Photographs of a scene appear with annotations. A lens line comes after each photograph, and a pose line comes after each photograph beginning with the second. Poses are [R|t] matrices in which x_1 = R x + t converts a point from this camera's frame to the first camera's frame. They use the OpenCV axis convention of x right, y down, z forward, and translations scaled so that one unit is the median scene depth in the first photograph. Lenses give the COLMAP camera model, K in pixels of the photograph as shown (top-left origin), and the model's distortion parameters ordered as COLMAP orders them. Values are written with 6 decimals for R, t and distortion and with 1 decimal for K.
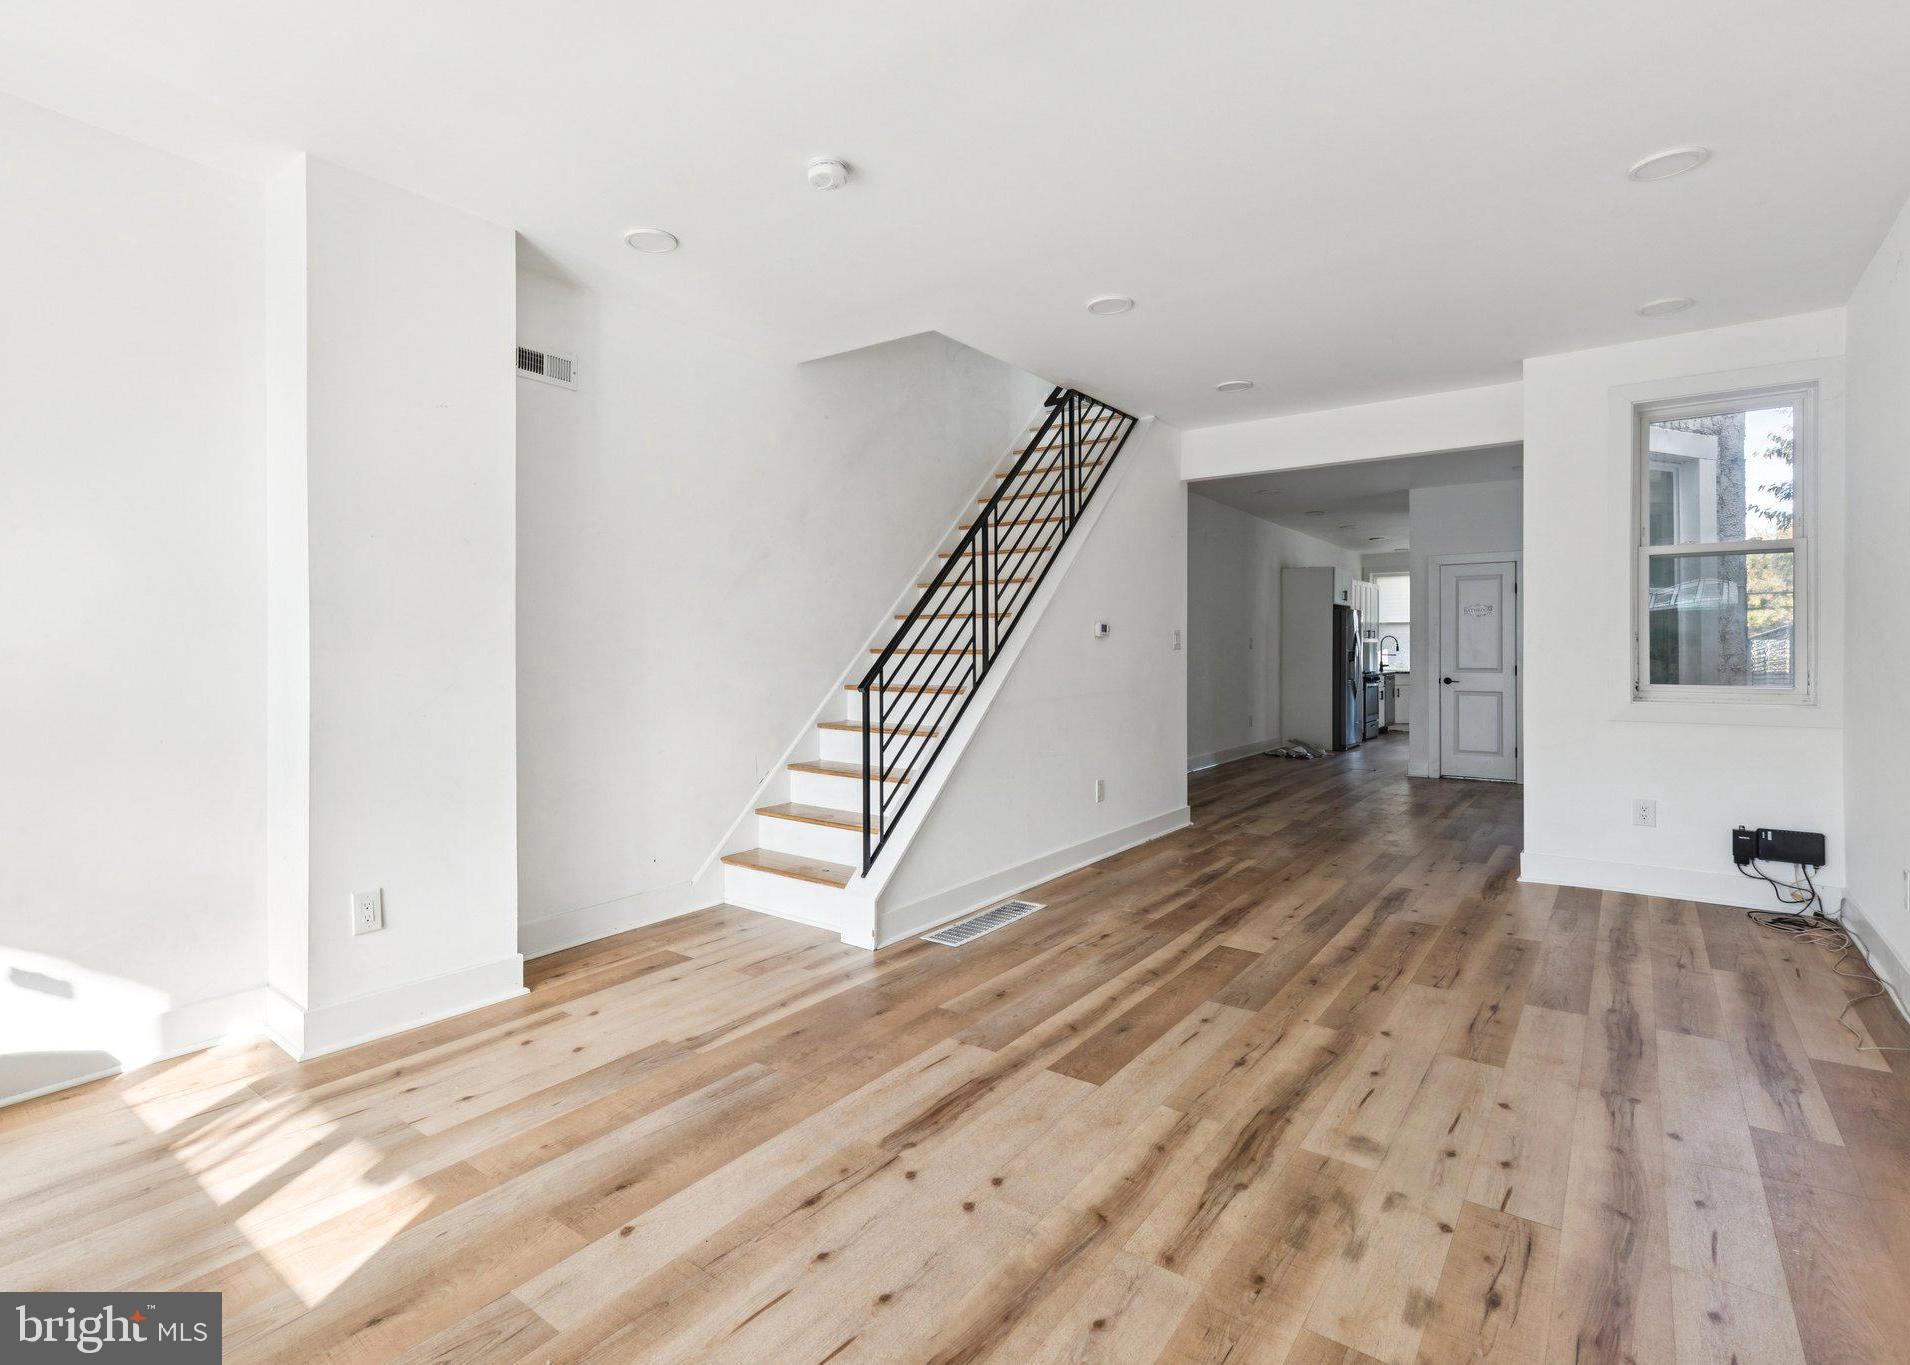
lens RADIAL K [[937.4, 0, 898.8], [0, 937.4, 653.6], [0, 0, 1]] dist [0.006404, 0.000559]
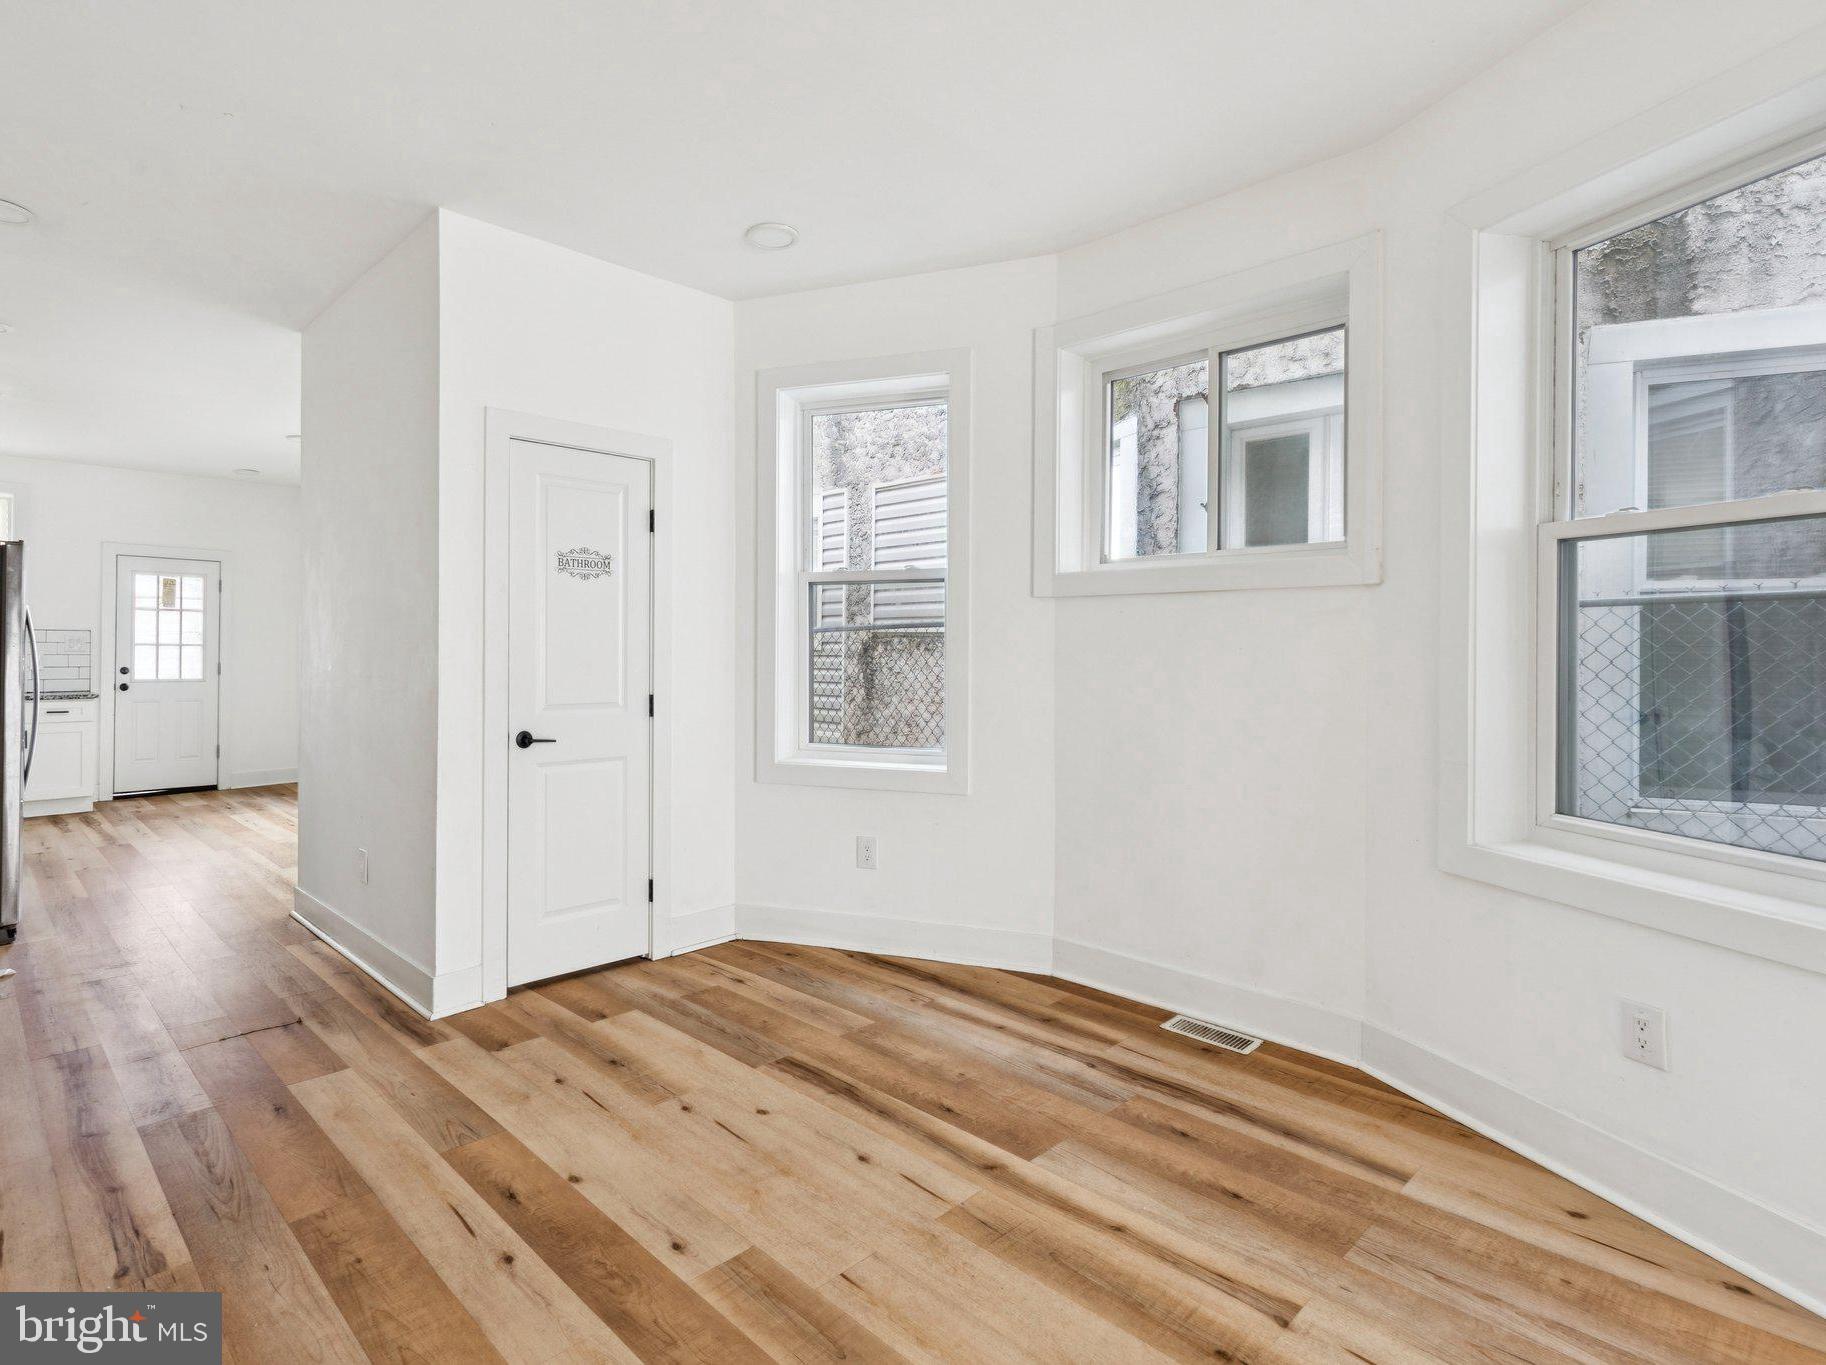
lens RADIAL K [[939.3, 0, 818.8], [0, 939.3, 651.9], [0, 0, 1]] dist [0.009041, -0.000367]
pose [[0.165027, 0.009663, 0.986242, 0.577330], [-0.010046, 0.999917, -0.008116, -0.013381], [-0.986238, -0.008569, 0.165110, 2.140803]]
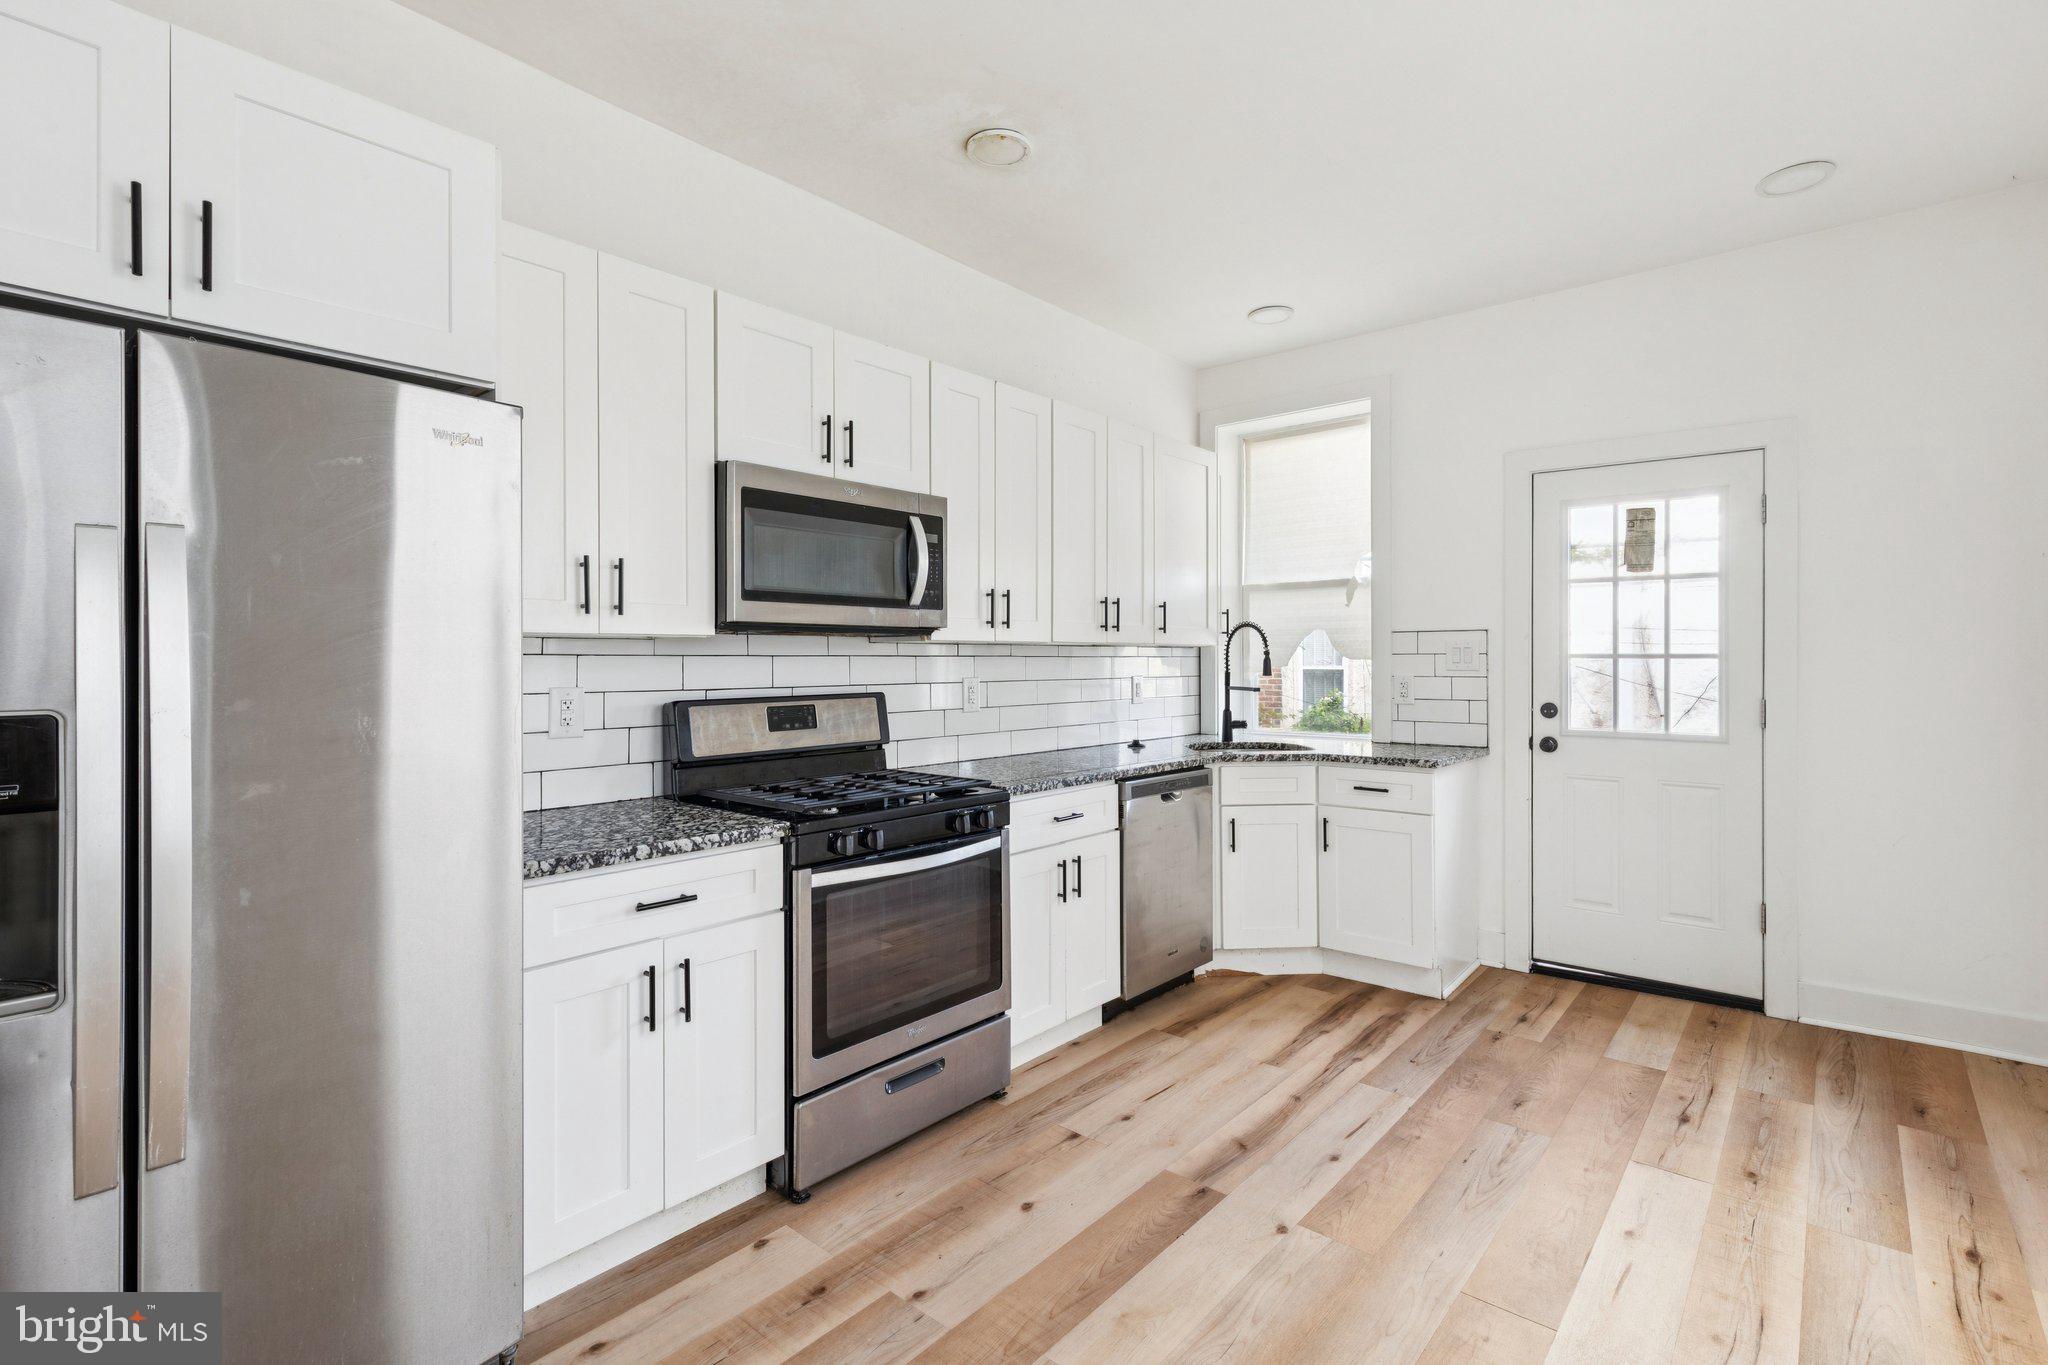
lens RADIAL K [[943.0, 0, 1018.0], [0, 943.0, 664.9], [0, 0, 1]] dist [0.011075, -0.002590]
pose [[0.998288, 0.007092, -0.058058, 2.058332], [-0.006768, 0.999960, 0.005780, -0.025856], [0.058097, -0.005377, 0.998296, 3.073200]]
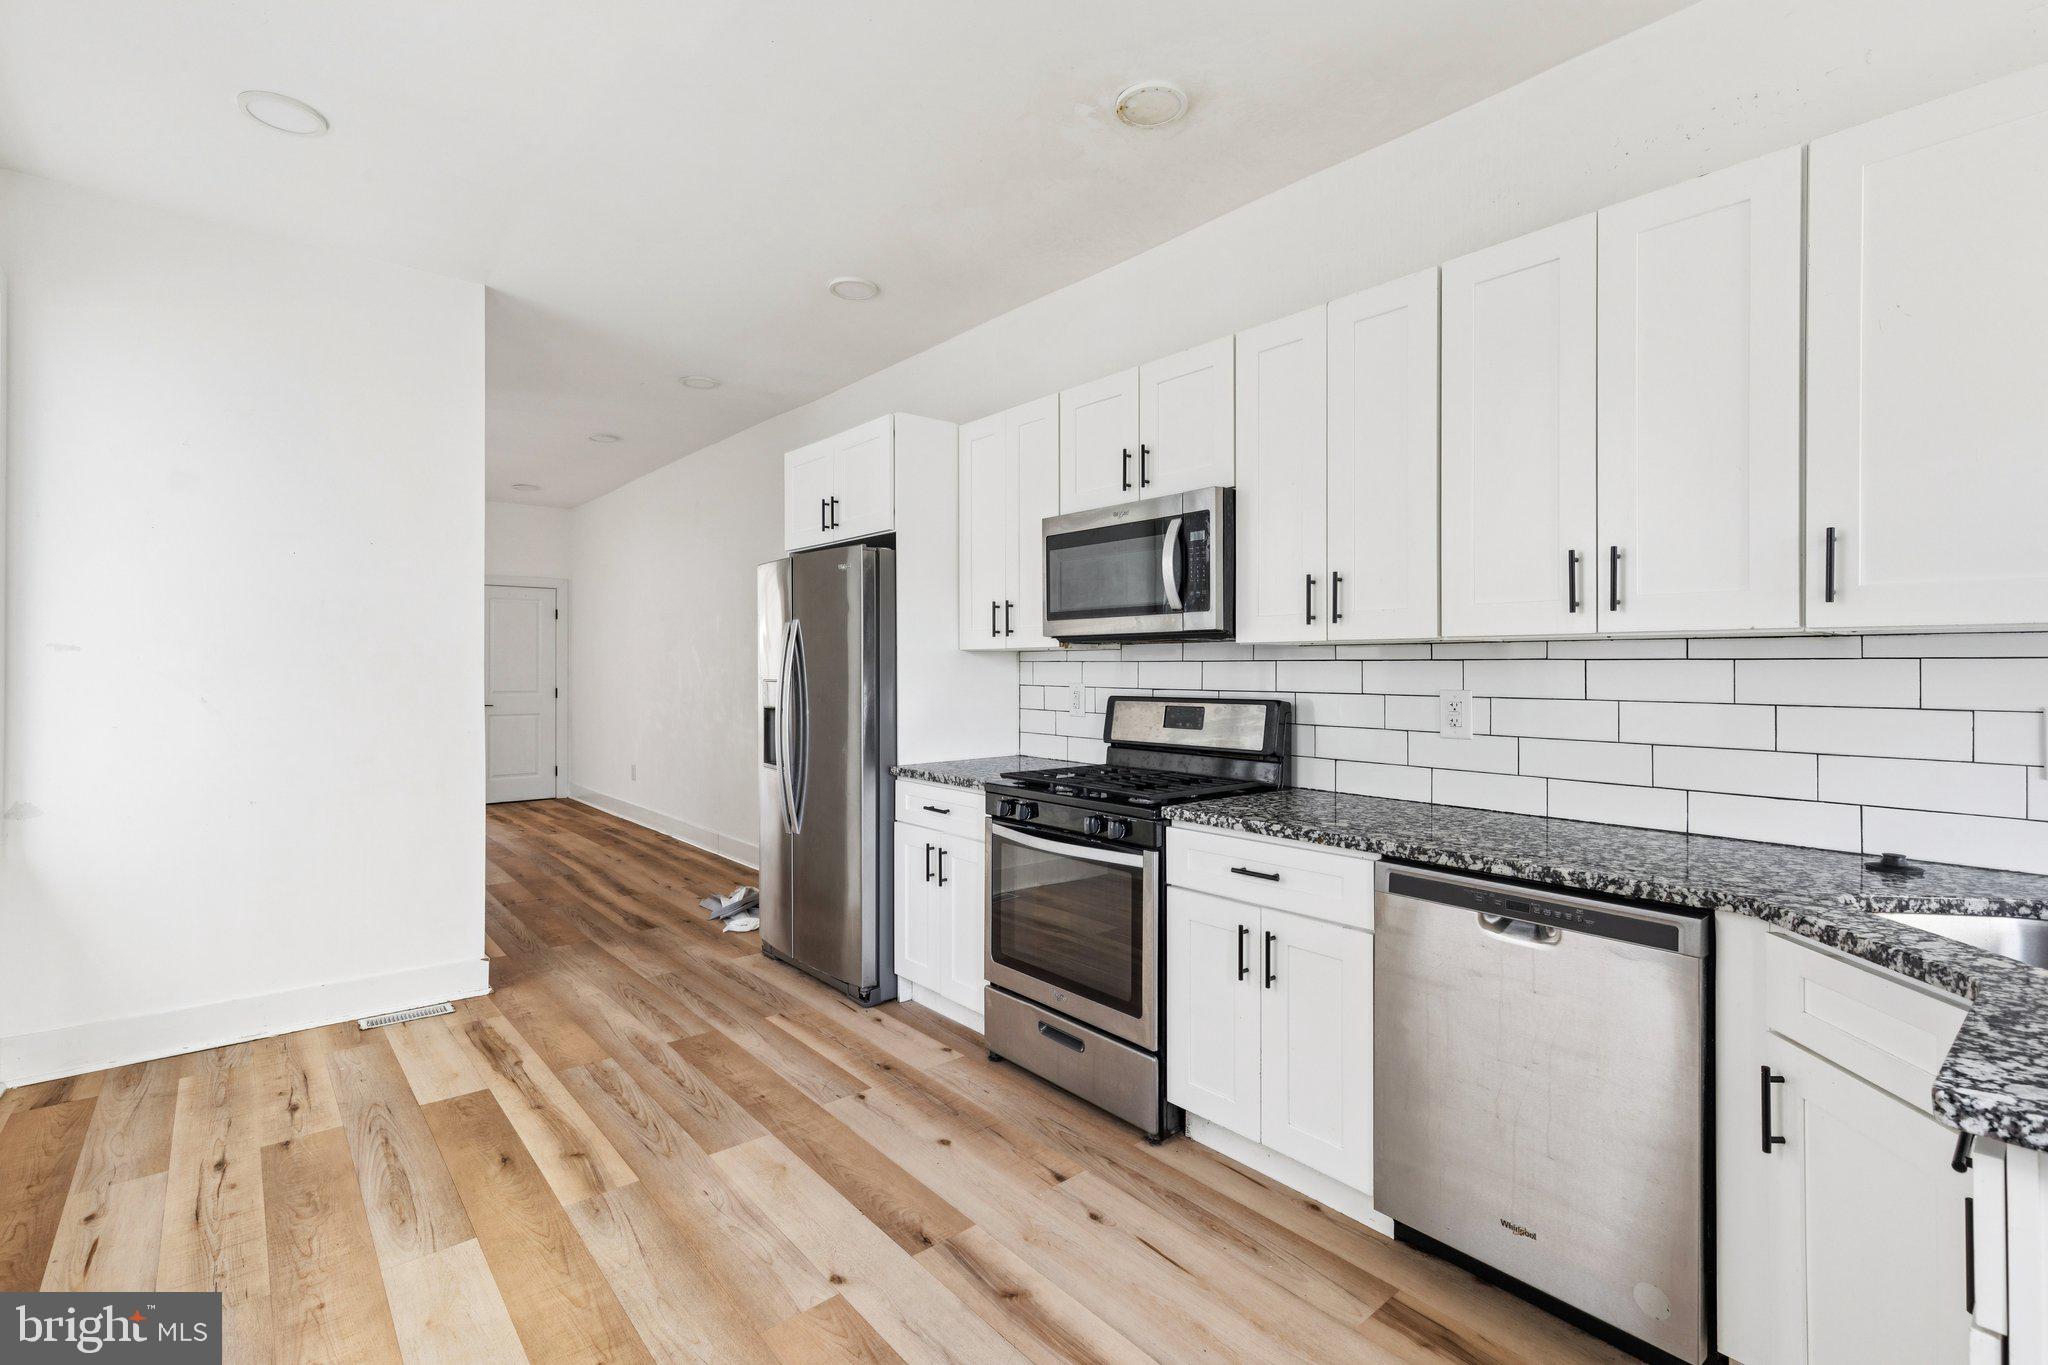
lens RADIAL K [[943.0, 0, 1048.4], [0, 943.0, 668.3], [0, 0, 1]] dist [0.011075, -0.002590]
pose [[-0.195206, 0.014421, -0.980656, 2.765432], [0.004152, 0.999895, 0.013877, -0.034094], [0.980753, -0.001362, -0.195246, 3.980633]]
